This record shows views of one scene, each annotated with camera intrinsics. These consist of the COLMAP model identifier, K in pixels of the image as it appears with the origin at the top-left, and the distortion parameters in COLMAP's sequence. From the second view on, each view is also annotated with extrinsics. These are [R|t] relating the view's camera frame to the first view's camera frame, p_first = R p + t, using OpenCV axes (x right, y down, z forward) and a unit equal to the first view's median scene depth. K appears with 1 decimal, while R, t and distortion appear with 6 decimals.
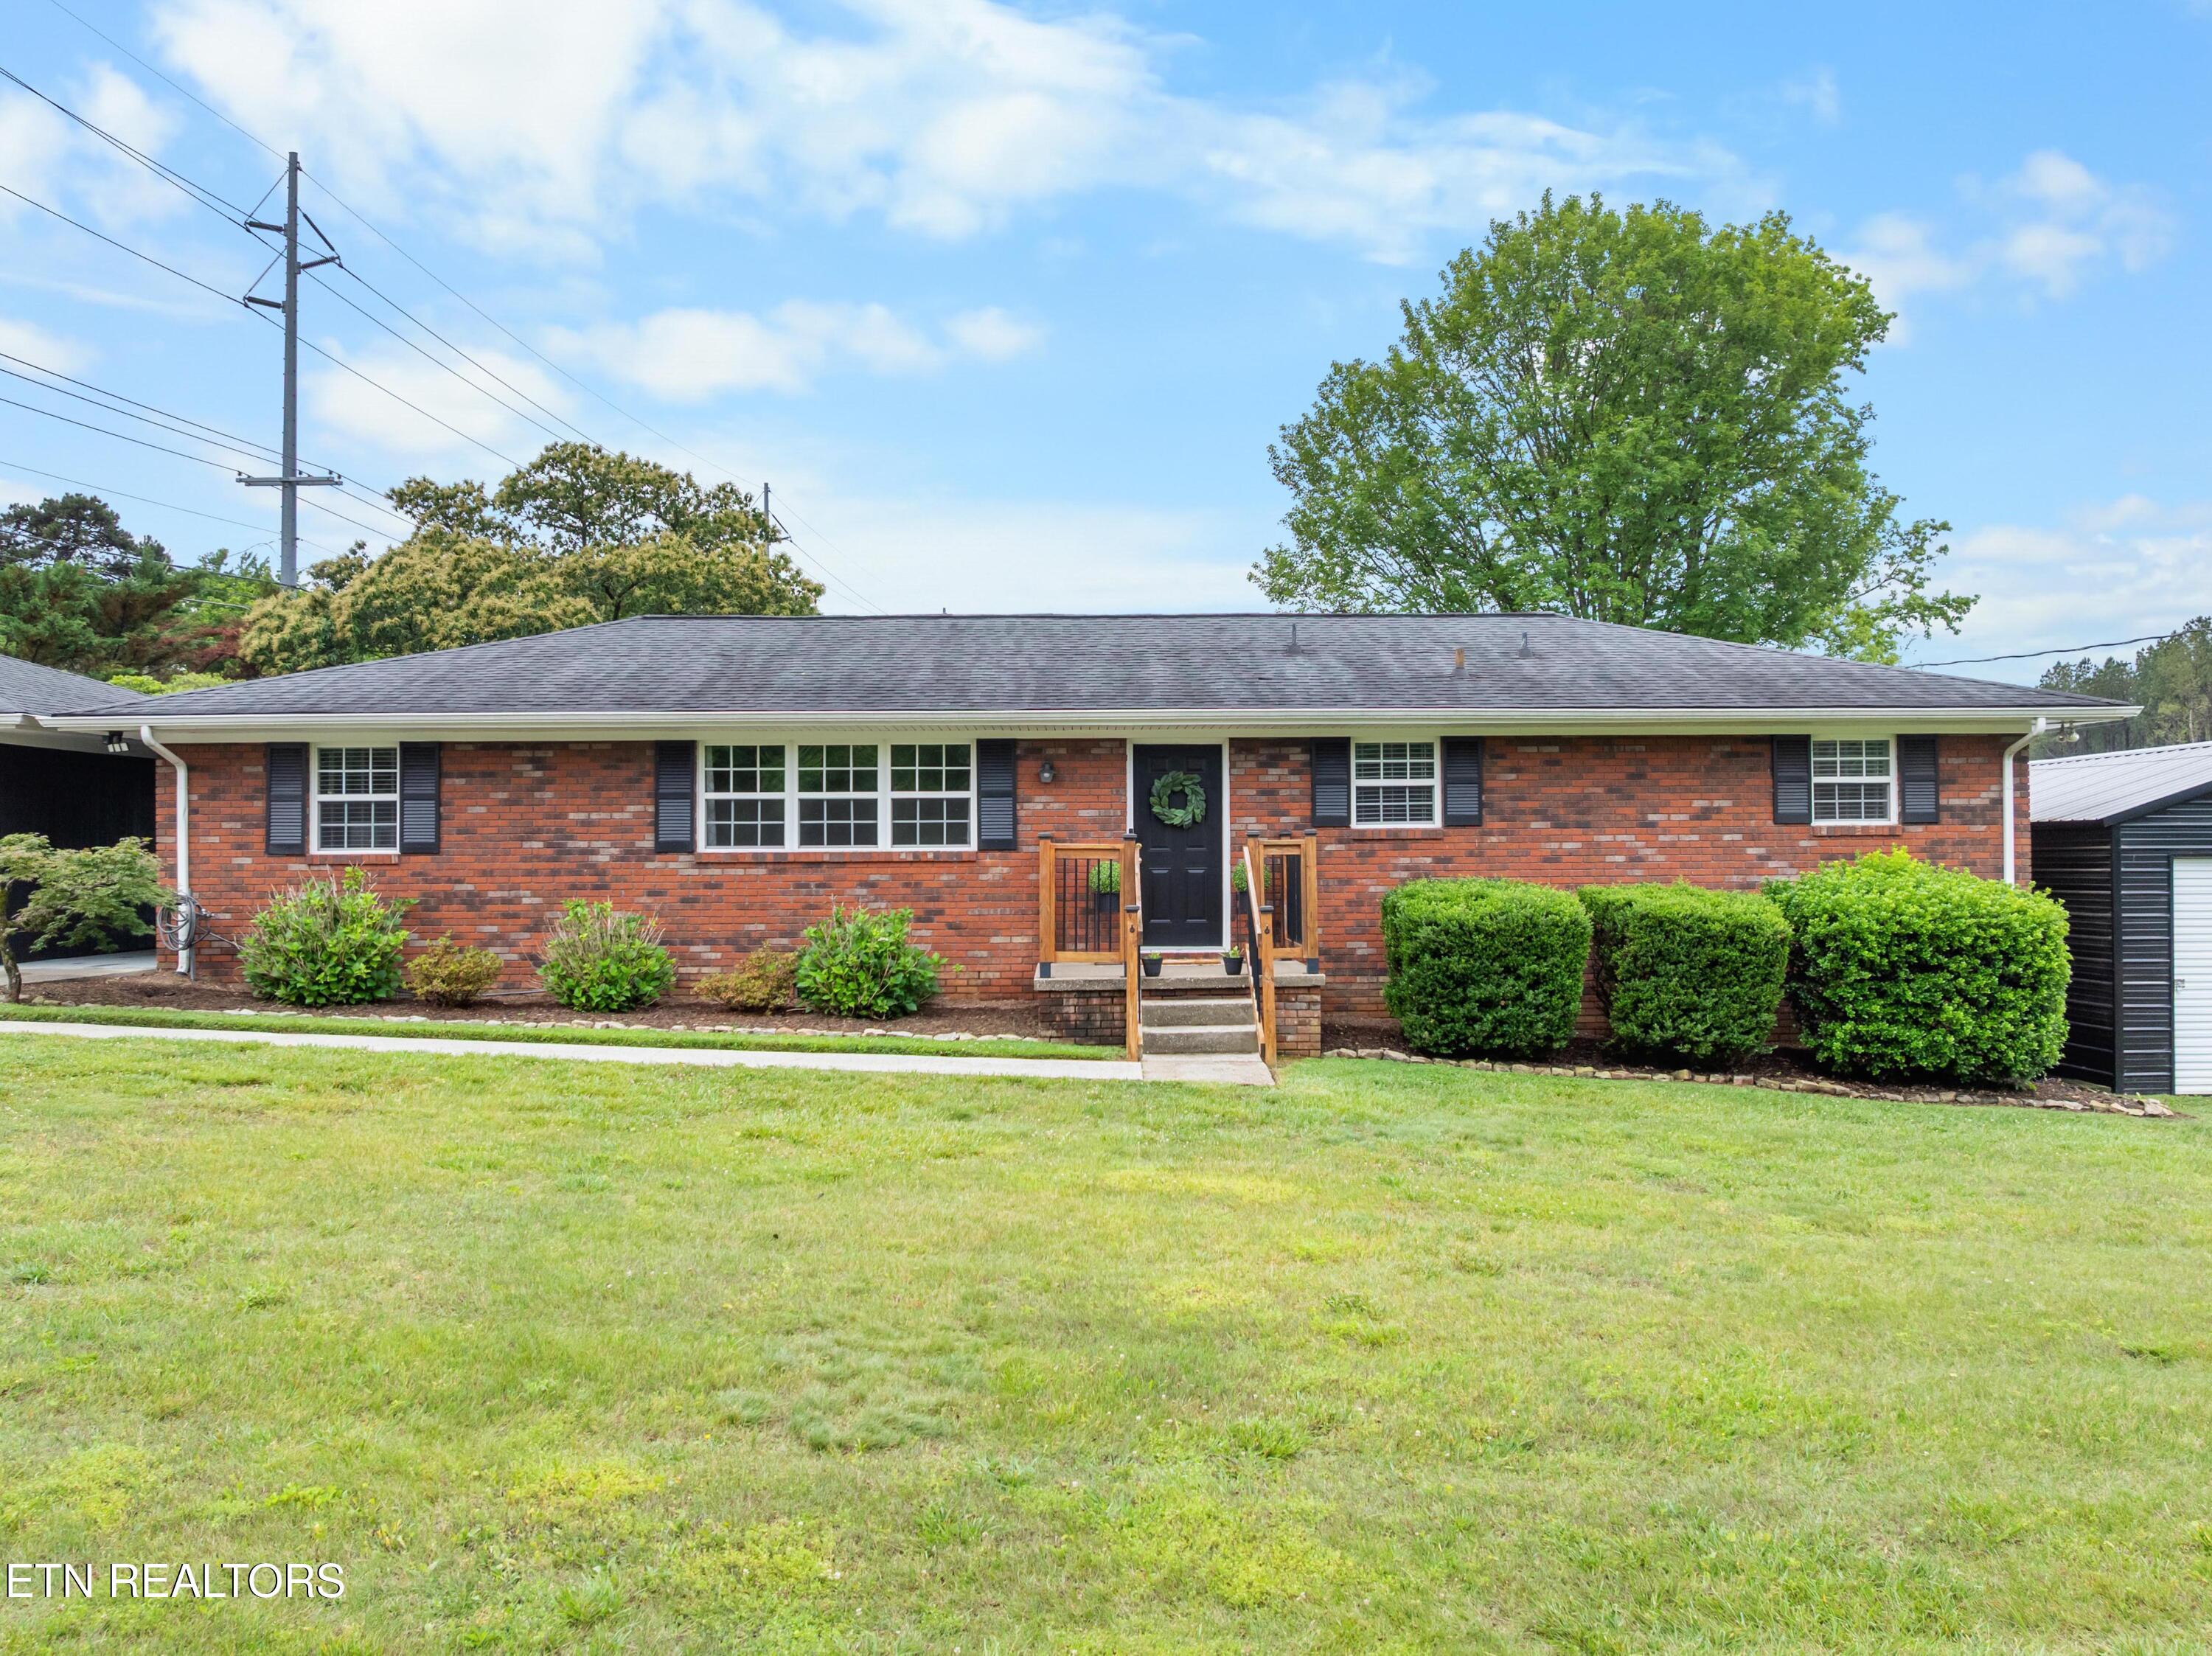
lens RADIAL K [[1773.2, 0, 1106.0], [0, 1773.2, 828.0], [0, 0, 1]] dist [-0.028957, -0.009587]
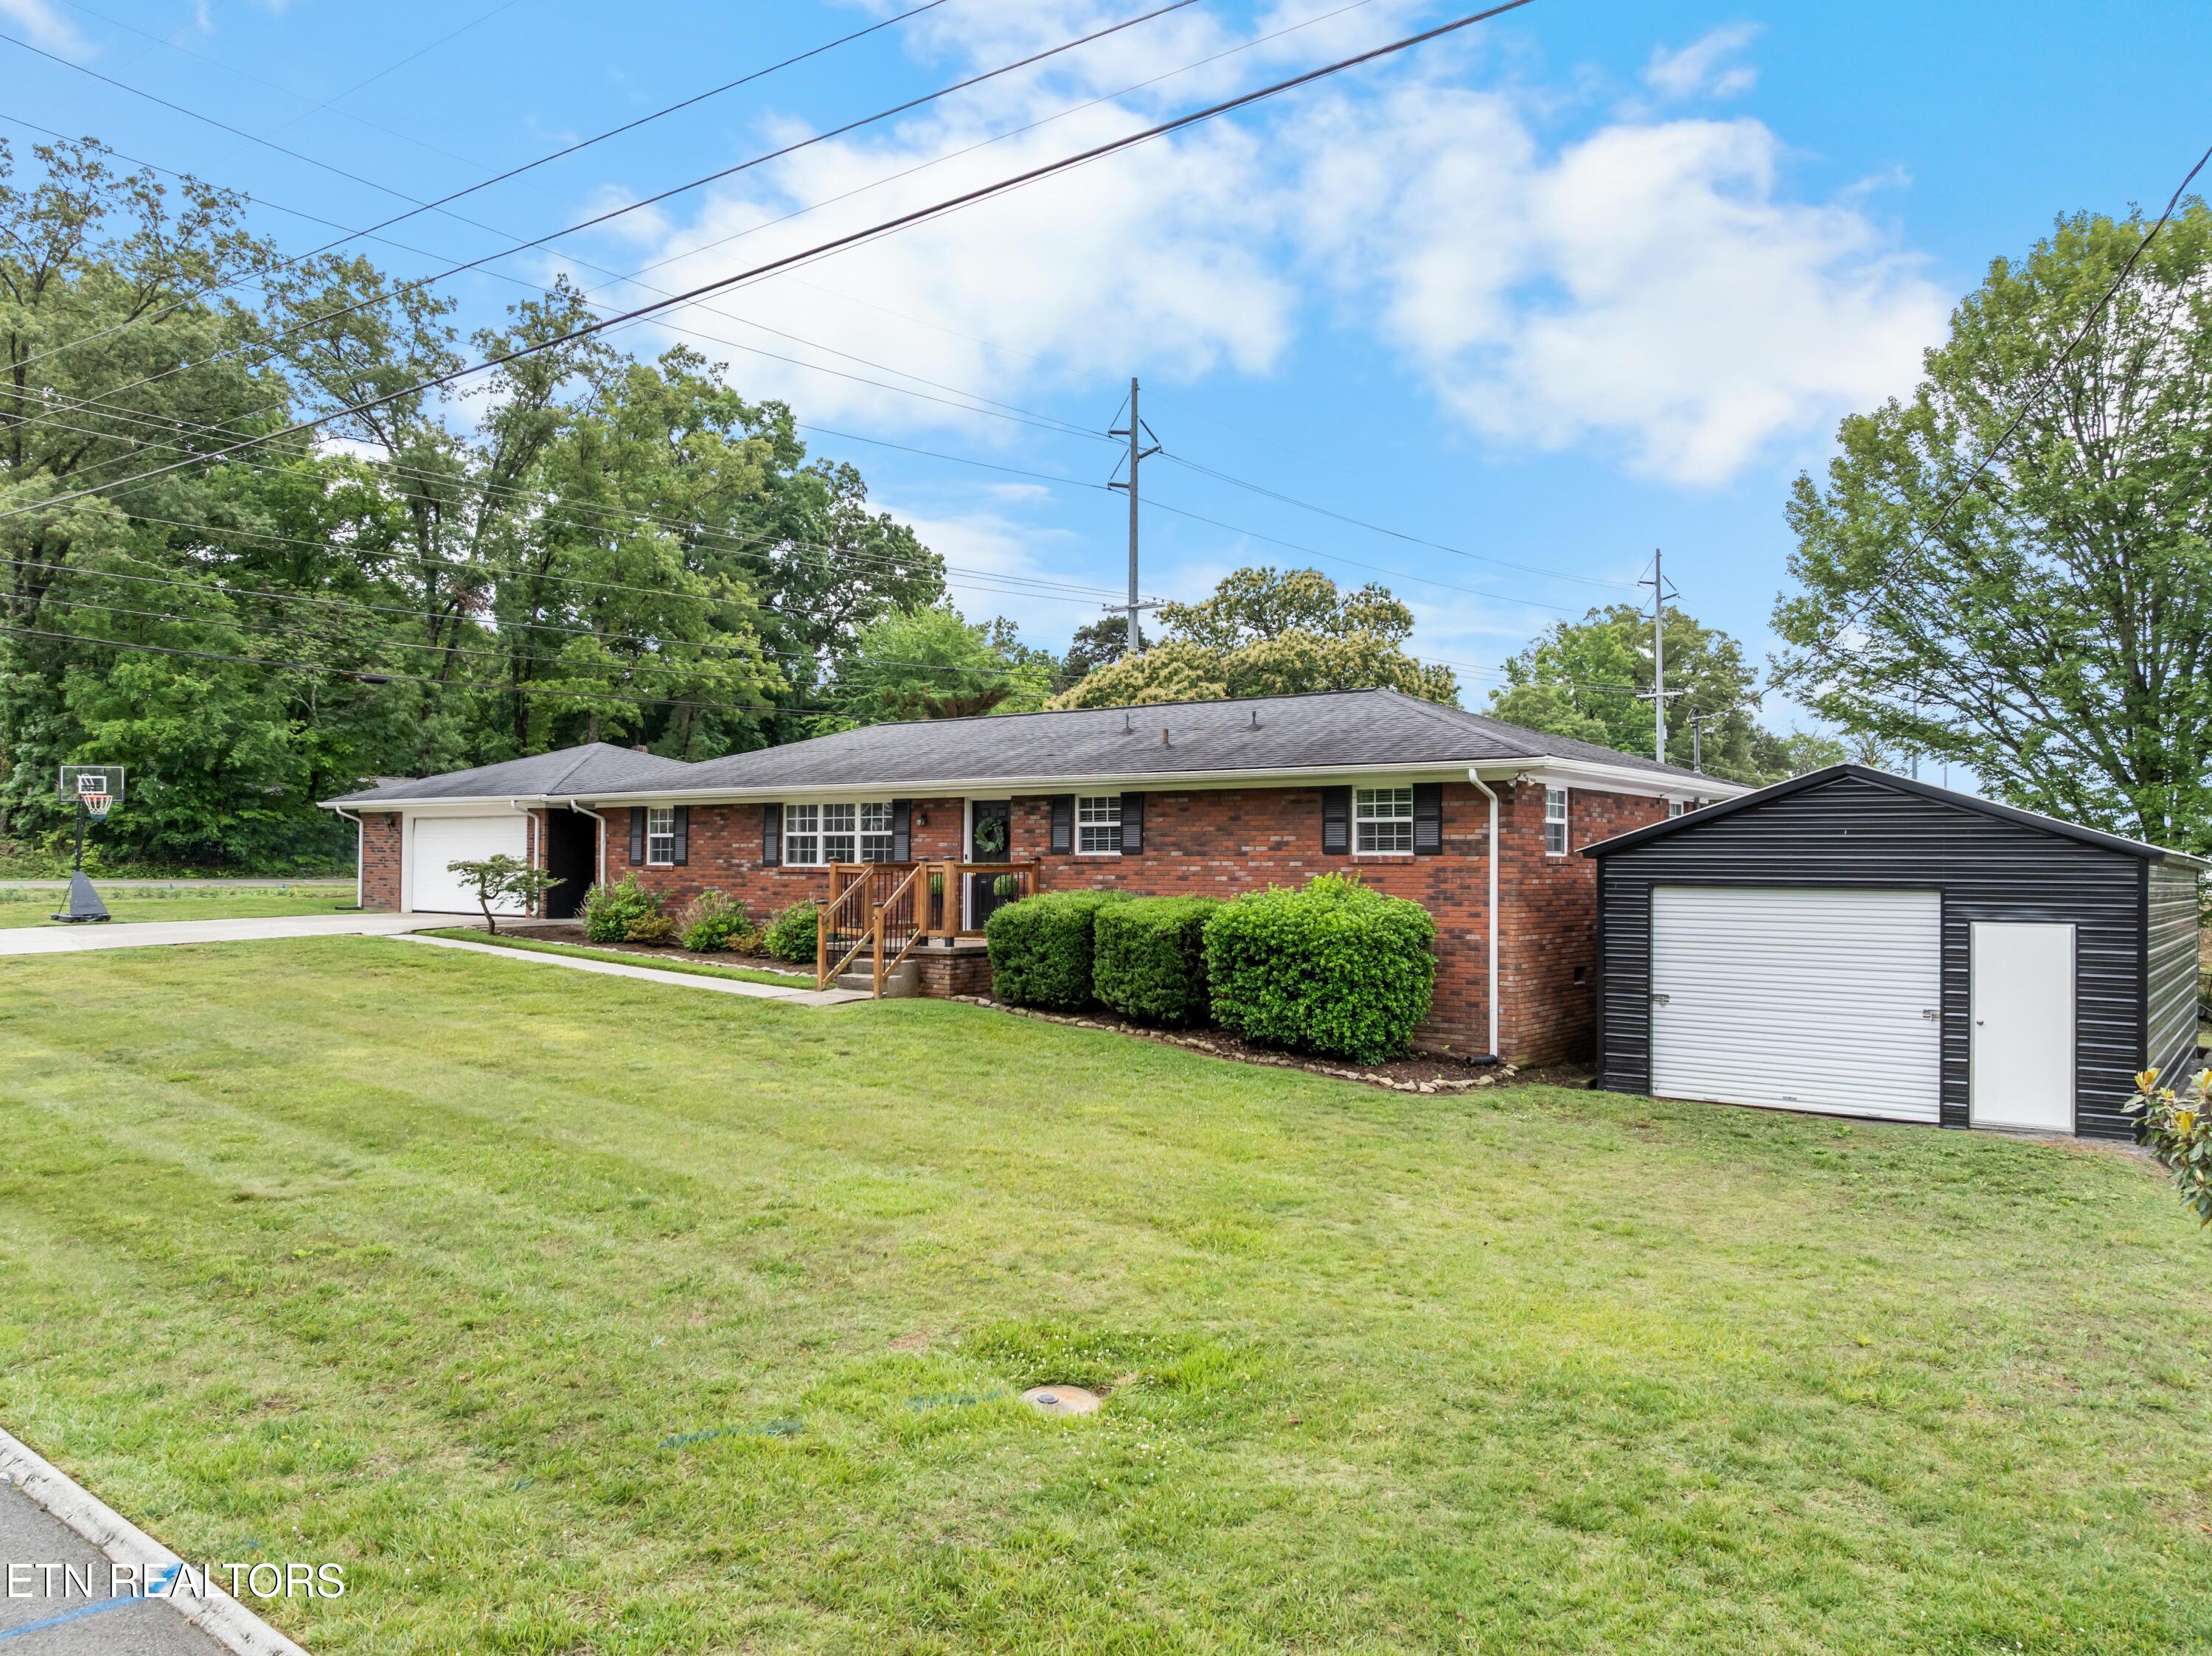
lens RADIAL K [[1553.1, 0, 1106.0], [0, 1553.1, 828.0], [0, 0, 1]] dist [-0.033667, 0.000264]
pose [[0.783859, -0.003982, -0.620926, 0.967568], [-0.005042, 0.999906, -0.012778, -0.006136], [0.620918, 0.013147, 0.783765, -0.001896]]
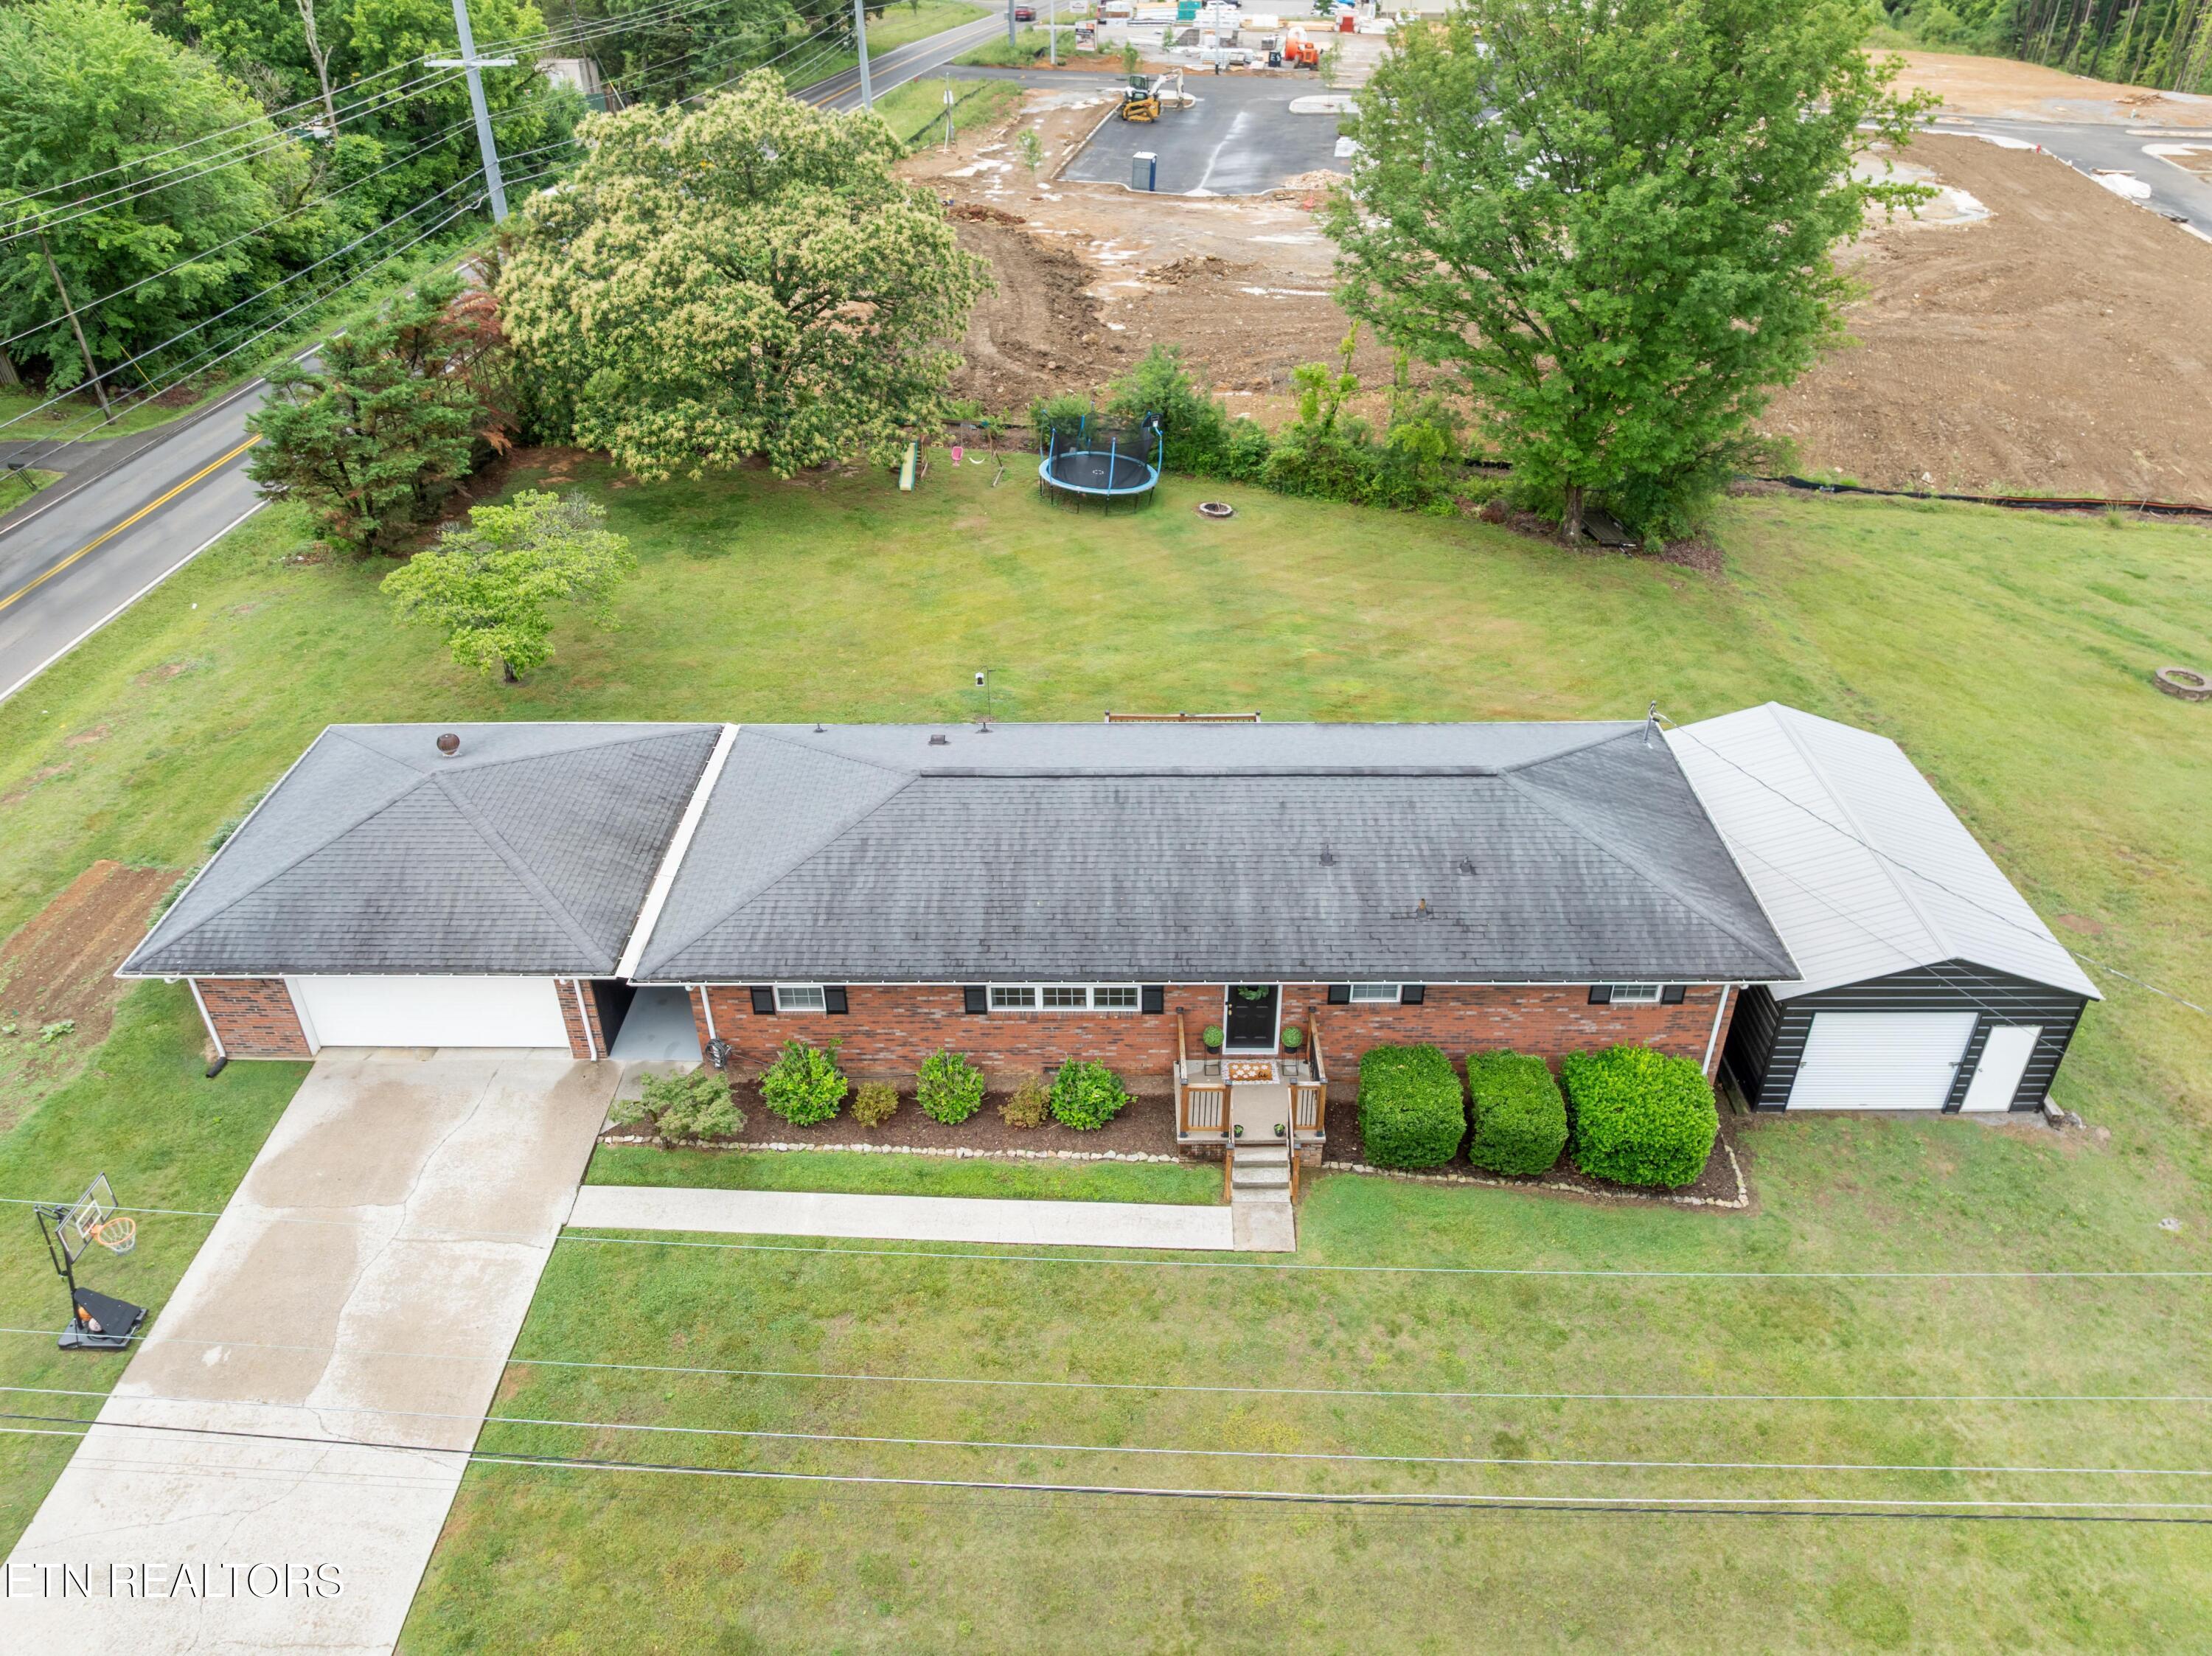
lens RADIAL K [[1513.7, 0, 1106.0], [0, 1513.7, 828.0], [0, 0, 1]] dist [-0.021597, -0.006442]
pose [[0.999355, 0.009863, -0.034532, -0.057160], [0.010436, 0.840310, 0.542005, -0.987072], [0.034364, -0.542016, 0.839665, -0.203357]]
